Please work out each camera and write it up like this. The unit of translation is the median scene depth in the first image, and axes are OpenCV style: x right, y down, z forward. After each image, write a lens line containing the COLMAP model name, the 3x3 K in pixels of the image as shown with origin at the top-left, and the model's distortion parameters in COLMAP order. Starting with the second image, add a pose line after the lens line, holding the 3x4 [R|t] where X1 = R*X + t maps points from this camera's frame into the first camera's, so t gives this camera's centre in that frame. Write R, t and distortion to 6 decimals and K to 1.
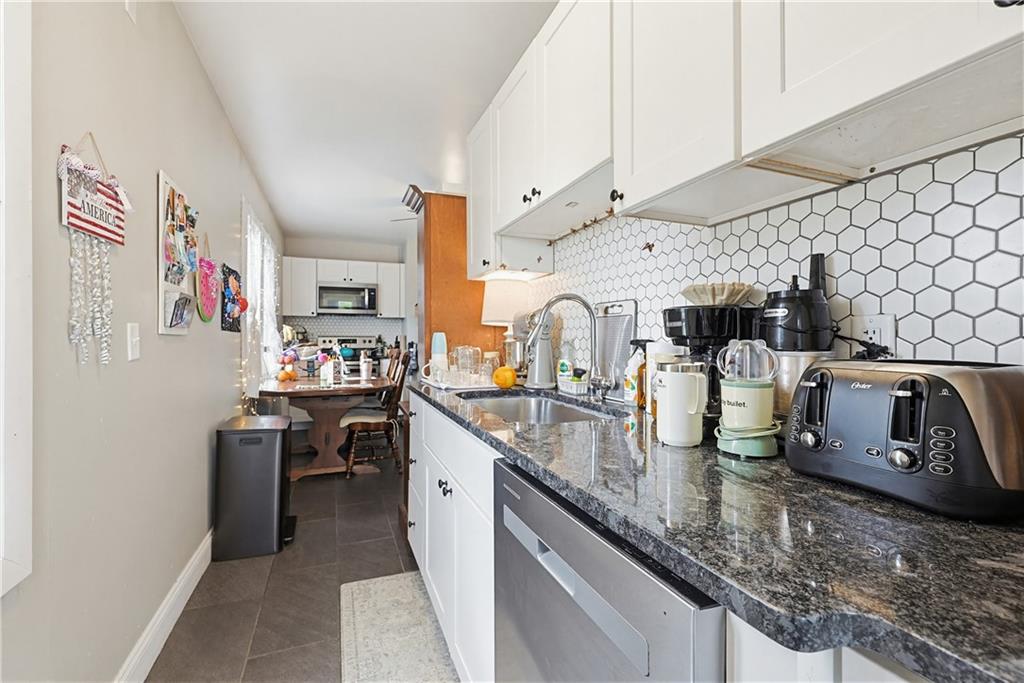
lens RADIAL K [[443.0, 0, 510.3], [0, 443.0, 342.2], [0, 0, 1]] dist [0.000100, -0.000094]
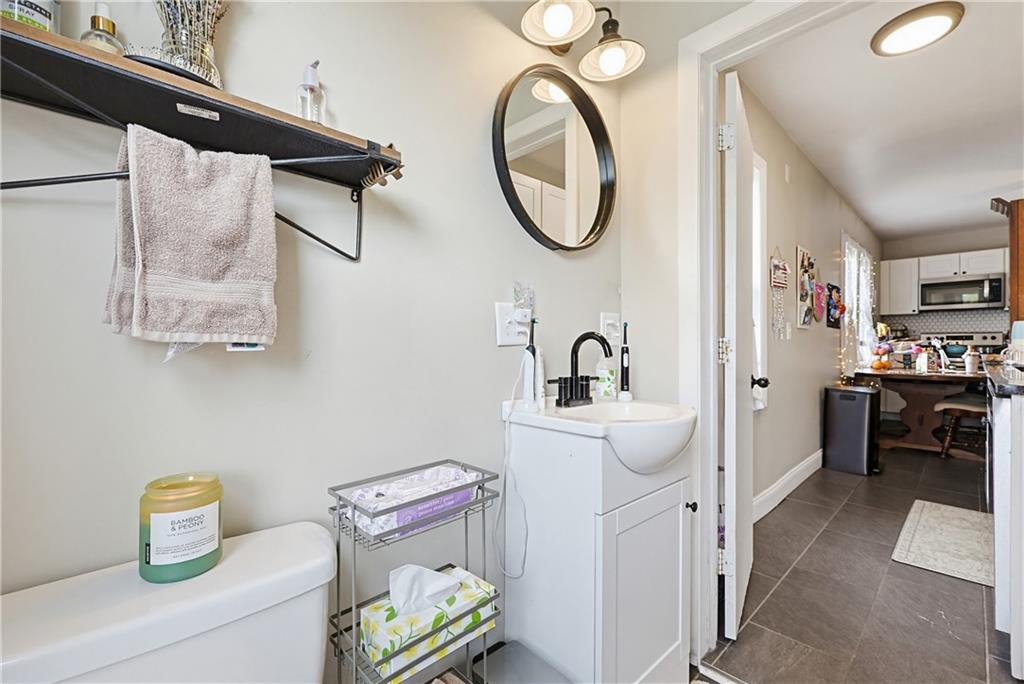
lens RADIAL K [[443.0, 0, 510.3], [0, 443.0, 342.7], [0, 0, 1]] dist [0.000100, -0.000094]
pose [[0.377070, -0.003502, -0.926178, 0.252249], [-0.003400, 0.999981, -0.005165, 0.027886], [0.926178, 0.005096, 0.377051, -0.422998]]
